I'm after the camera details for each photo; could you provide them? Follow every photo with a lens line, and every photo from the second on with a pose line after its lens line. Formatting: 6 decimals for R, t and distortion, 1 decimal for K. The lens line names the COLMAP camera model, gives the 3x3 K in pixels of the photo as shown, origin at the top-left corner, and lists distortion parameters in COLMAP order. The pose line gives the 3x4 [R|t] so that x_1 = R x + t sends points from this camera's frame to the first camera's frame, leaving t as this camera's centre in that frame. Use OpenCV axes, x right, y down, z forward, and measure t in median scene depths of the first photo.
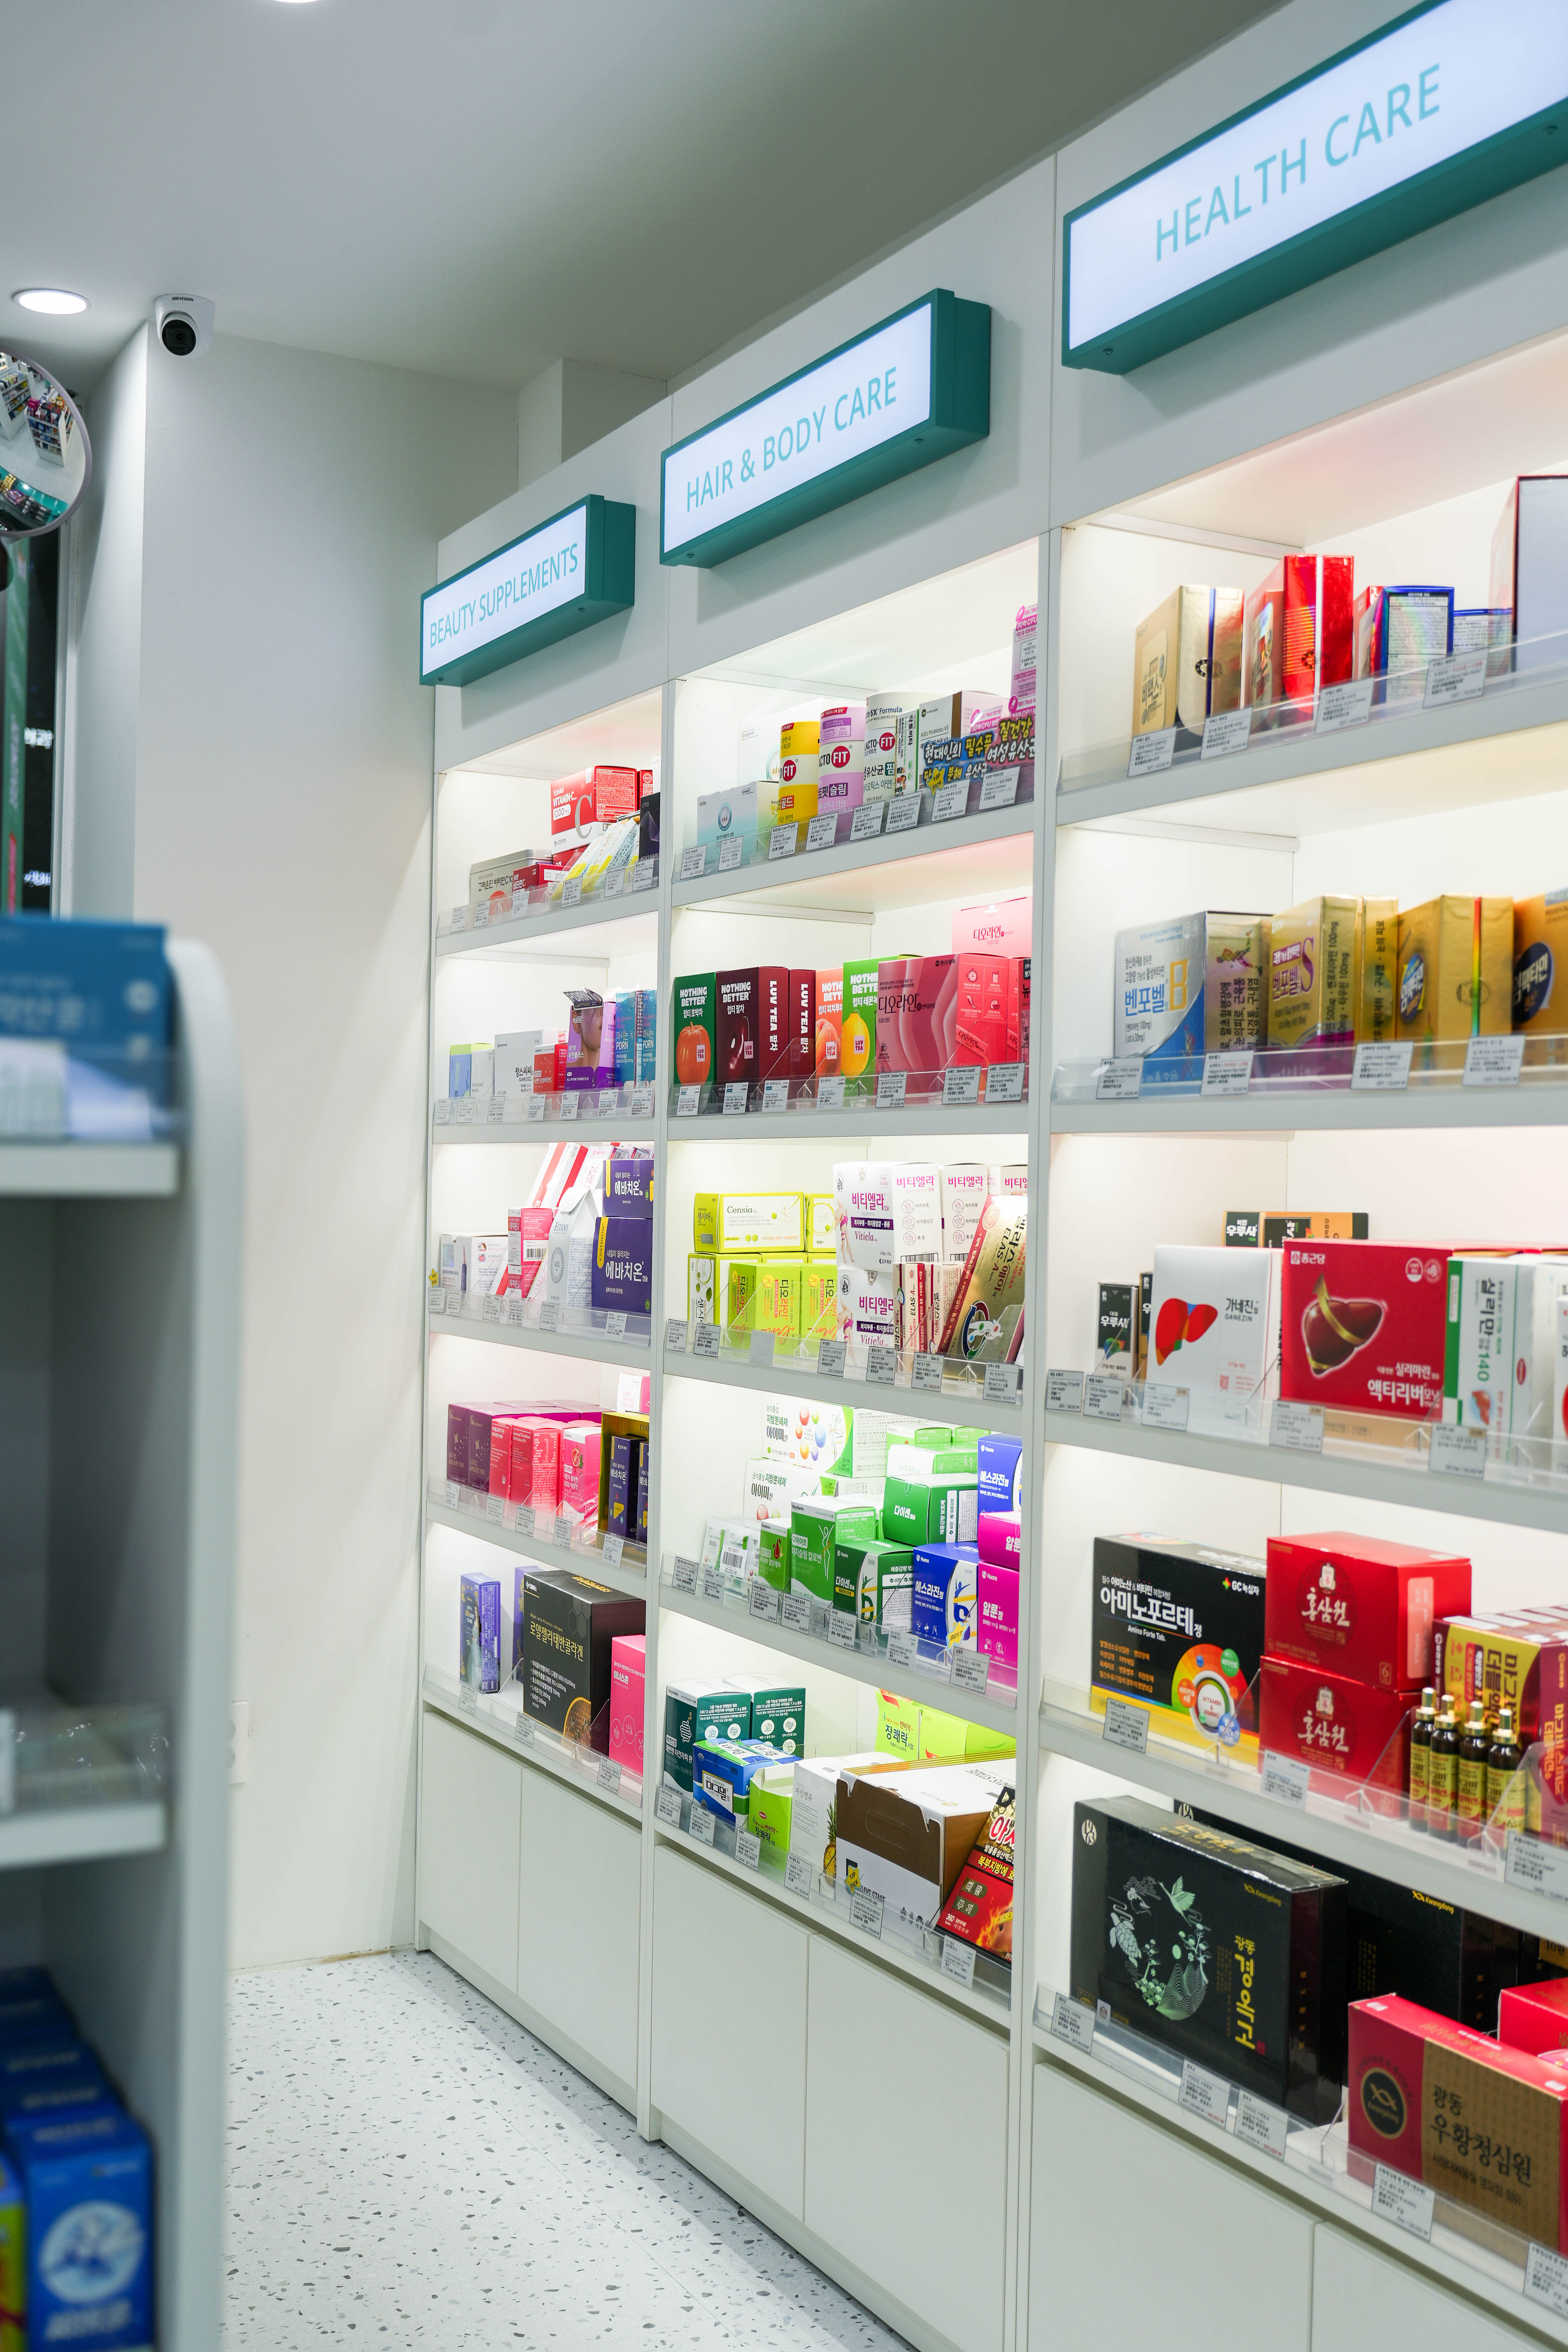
lens RADIAL K [[2321.0, 0, 787.4], [0, 2321.0, 1182.6], [0, 0, 1]] dist [-0.003543, 0.000000]
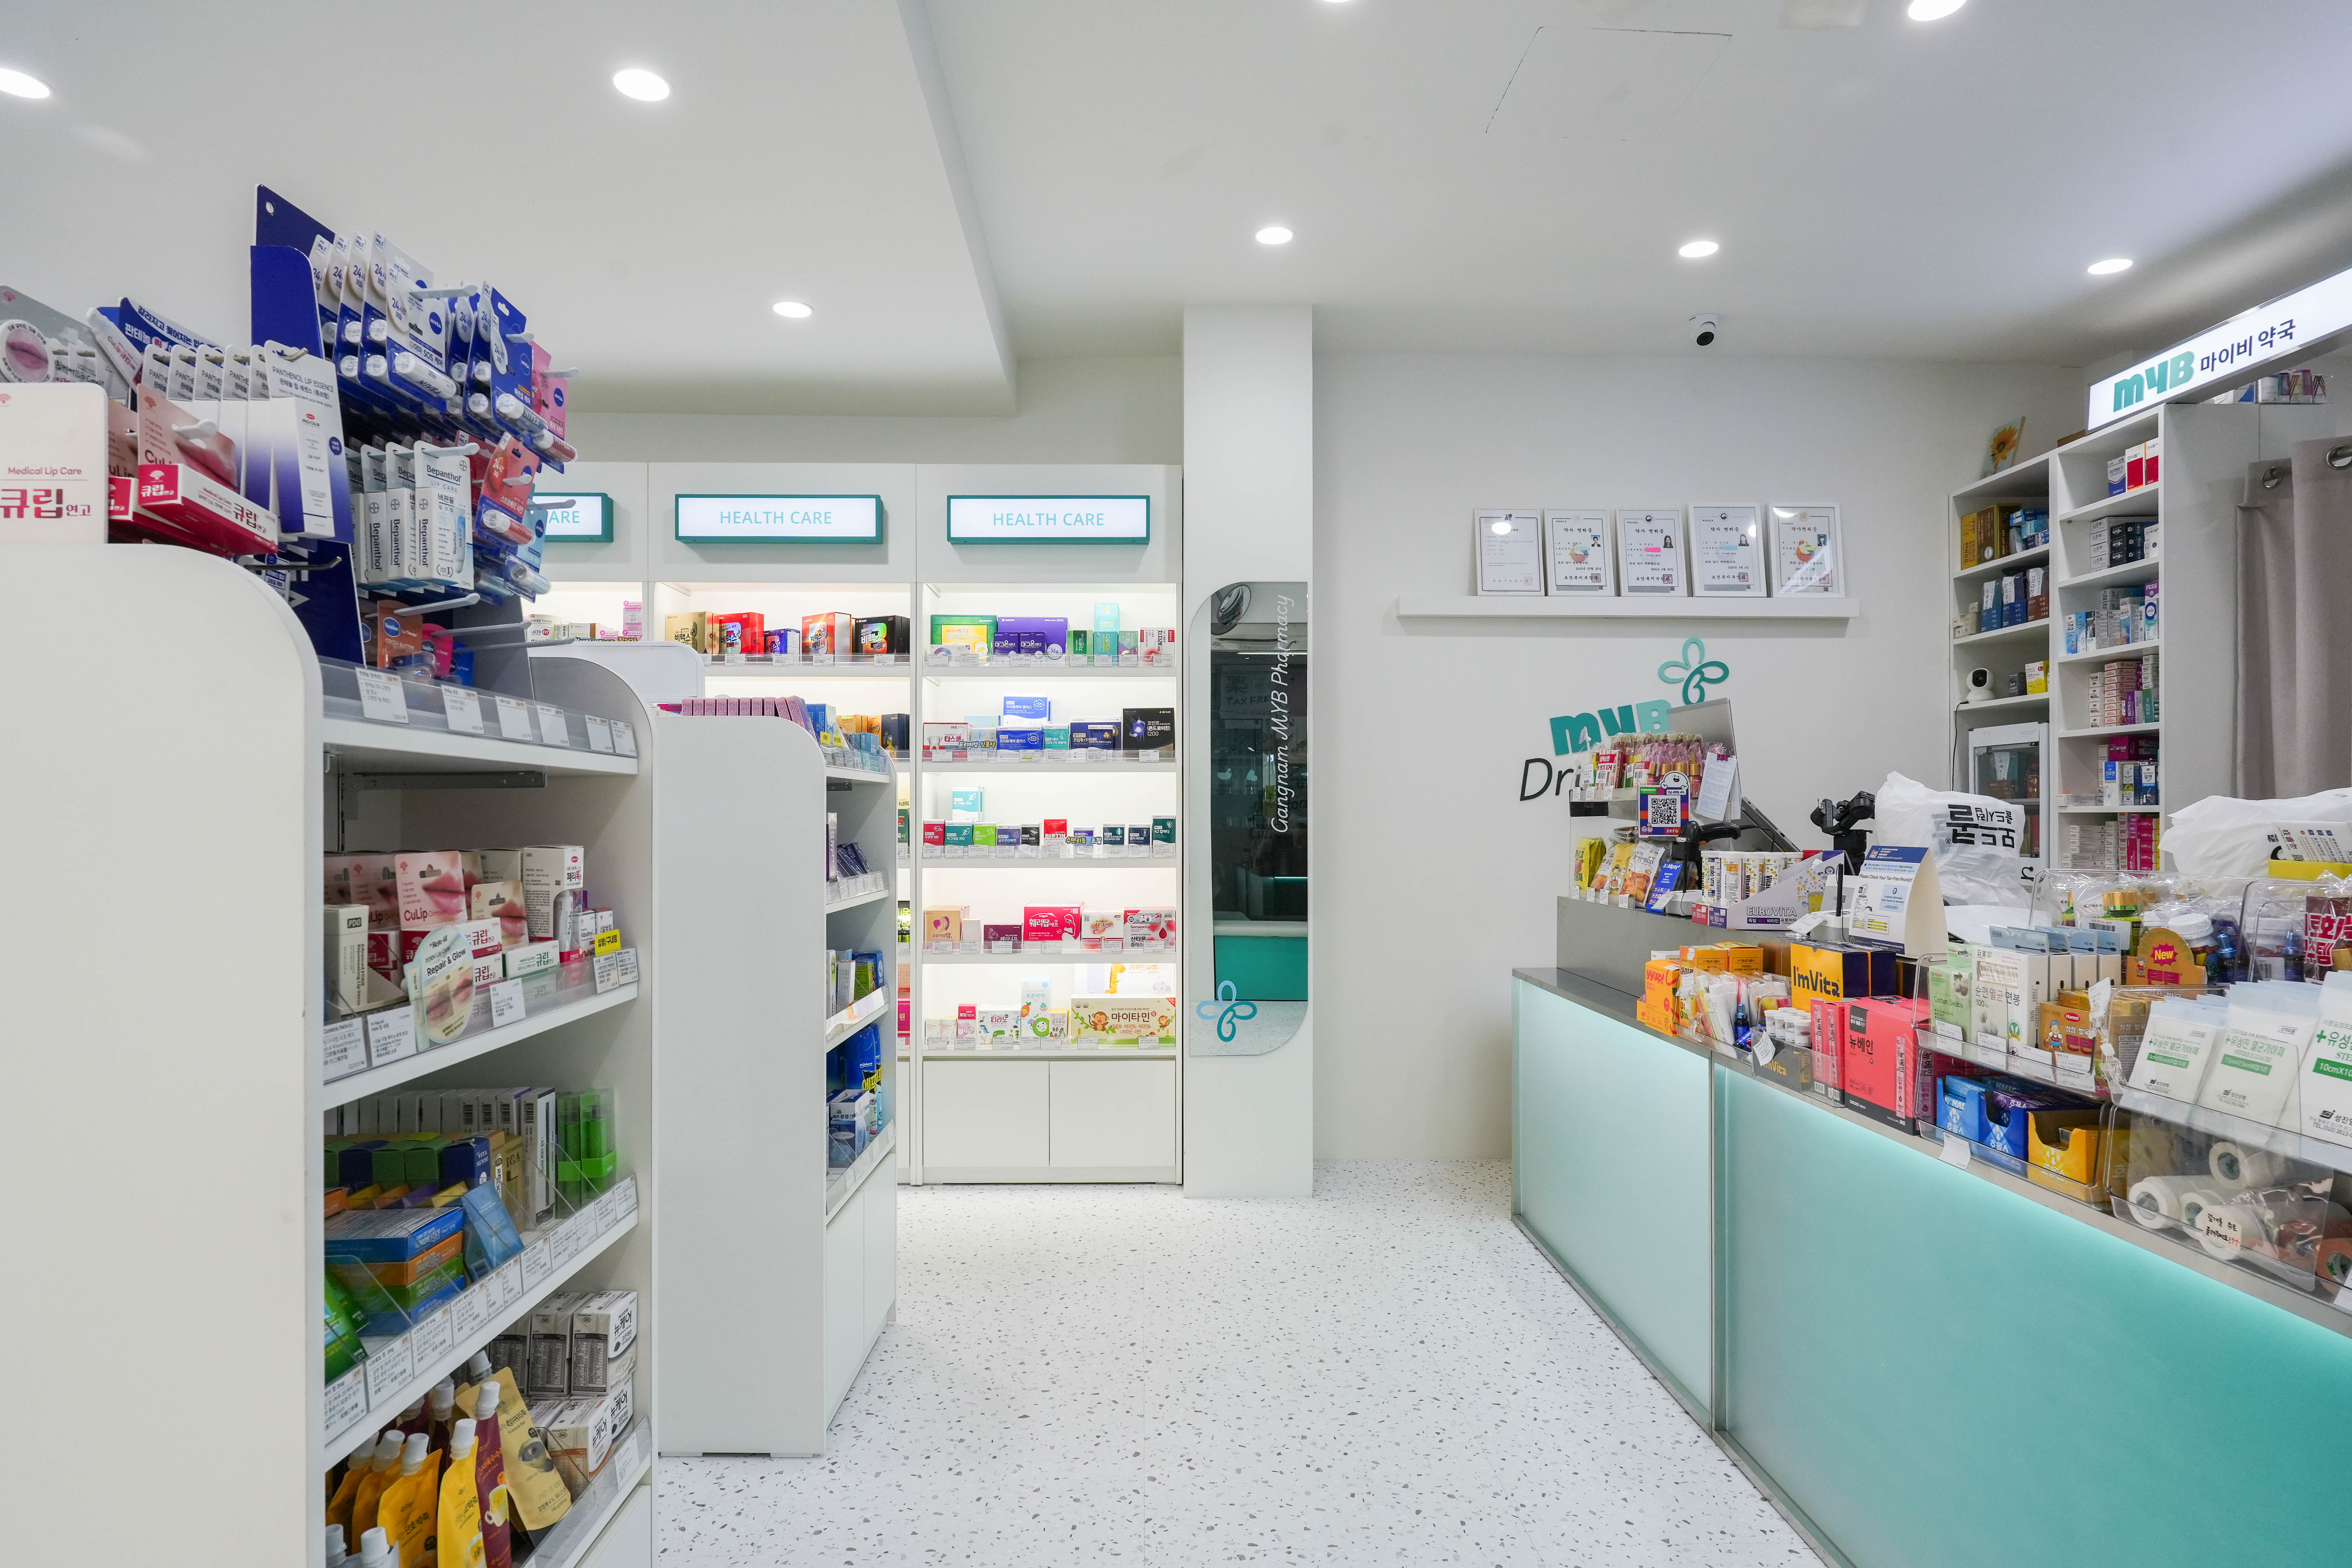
lens RADIAL K [[1273.7, 0, 1163.9], [0, 1273.7, 815.4], [0, 0, 1]] dist [-0.002147, -0.001309]
pose [[0.478699, -0.018758, 0.877779, -1.327181], [0.008087, 0.999824, 0.016956, 0.018067], [-0.877942, -0.001018, 0.478766, -0.553363]]
